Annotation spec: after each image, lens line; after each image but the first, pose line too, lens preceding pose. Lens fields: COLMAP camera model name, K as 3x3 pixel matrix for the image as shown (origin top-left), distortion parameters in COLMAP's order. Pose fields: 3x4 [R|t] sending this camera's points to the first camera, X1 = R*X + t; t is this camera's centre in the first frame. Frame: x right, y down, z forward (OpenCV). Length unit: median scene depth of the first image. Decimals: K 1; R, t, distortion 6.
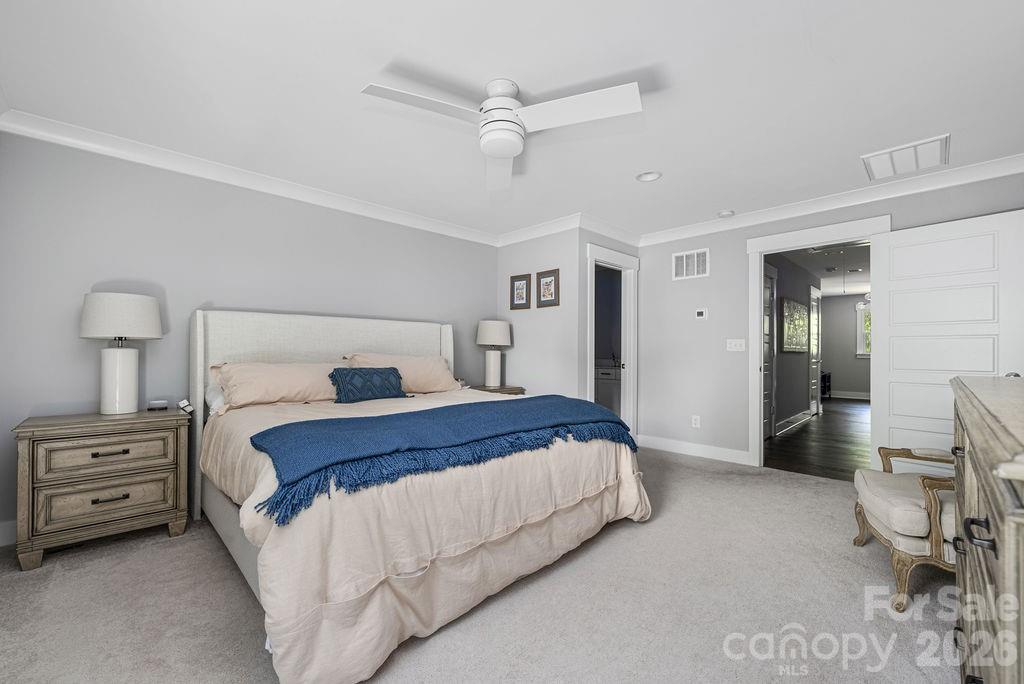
lens RADIAL K [[423.5, 0, 518.4], [0, 423.5, 353.4], [0, 0, 1]] dist [-0.000166, -0.000022]
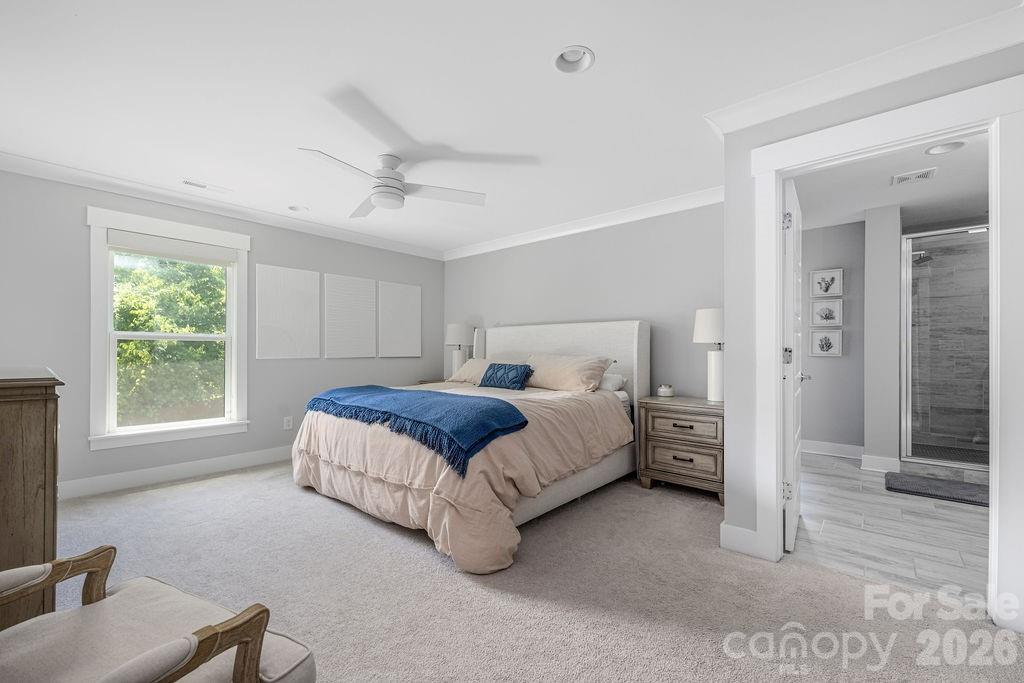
lens RADIAL K [[423.5, 0, 518.4], [0, 423.5, 352.9], [0, 0, 1]] dist [-0.000166, -0.000022]
pose [[0.087934, -0.003215, -0.996121, 0.395745], [0.003401, 0.999990, -0.002927, -0.000556], [0.996121, -0.003130, 0.087944, 0.372124]]
